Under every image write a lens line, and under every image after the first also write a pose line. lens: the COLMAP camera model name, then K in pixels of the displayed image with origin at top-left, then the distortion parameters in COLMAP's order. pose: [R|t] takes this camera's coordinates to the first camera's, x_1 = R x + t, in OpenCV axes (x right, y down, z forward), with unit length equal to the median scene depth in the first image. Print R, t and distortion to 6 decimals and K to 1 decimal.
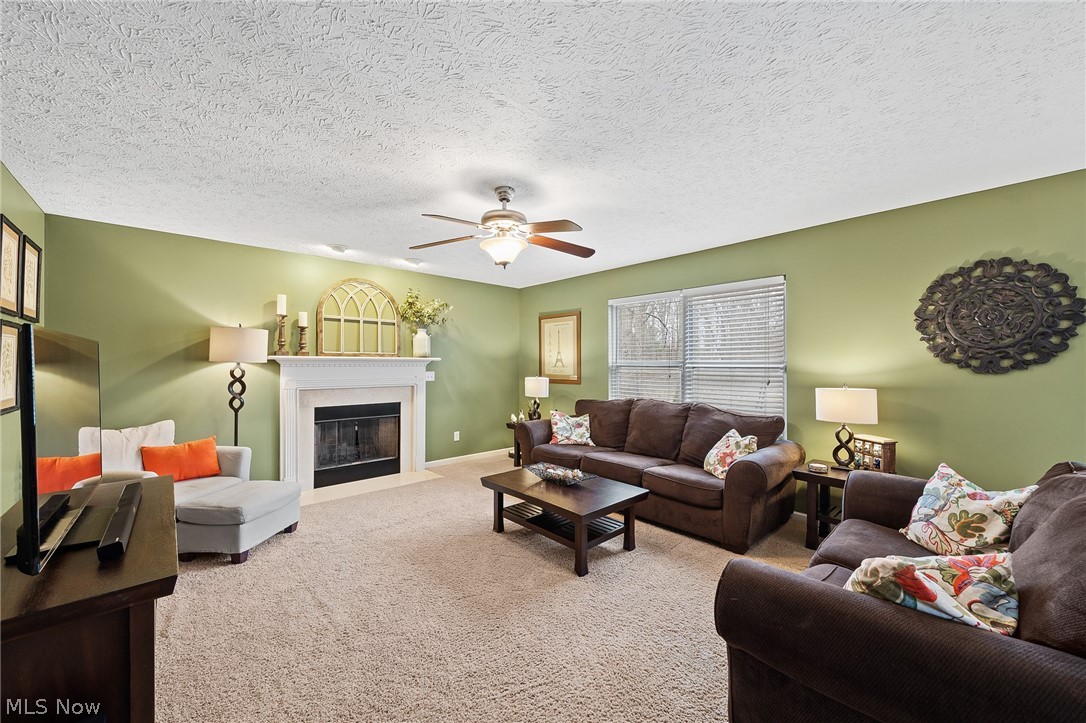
lens RADIAL K [[408.7, 0, 543.4], [0, 408.7, 361.0], [0, 0, 1]] dist [-0.004027, -0.000131]
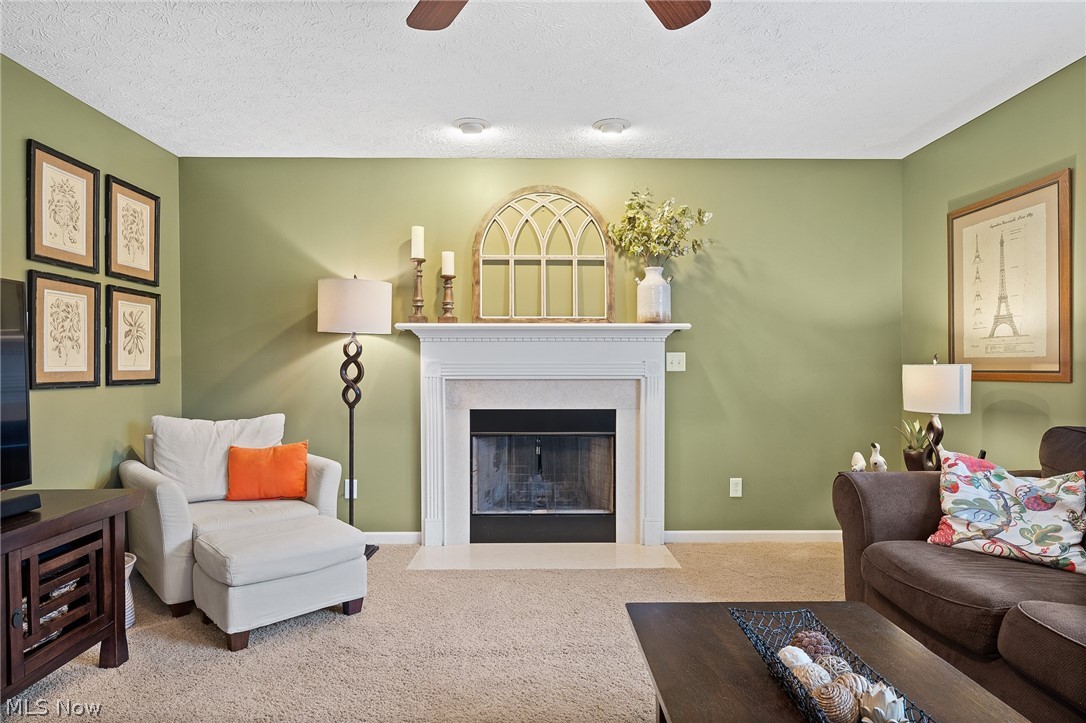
lens RADIAL K [[616.4, 0, 541.0], [0, 616.4, 368.2], [0, 0, 1]] dist [-0.001167, 0.003076]
pose [[0.746684, 0.000358, -0.665179, 0.118372], [0.006002, 0.999956, 0.007275, 0.044367], [0.665152, -0.009424, 0.746648, 0.368580]]
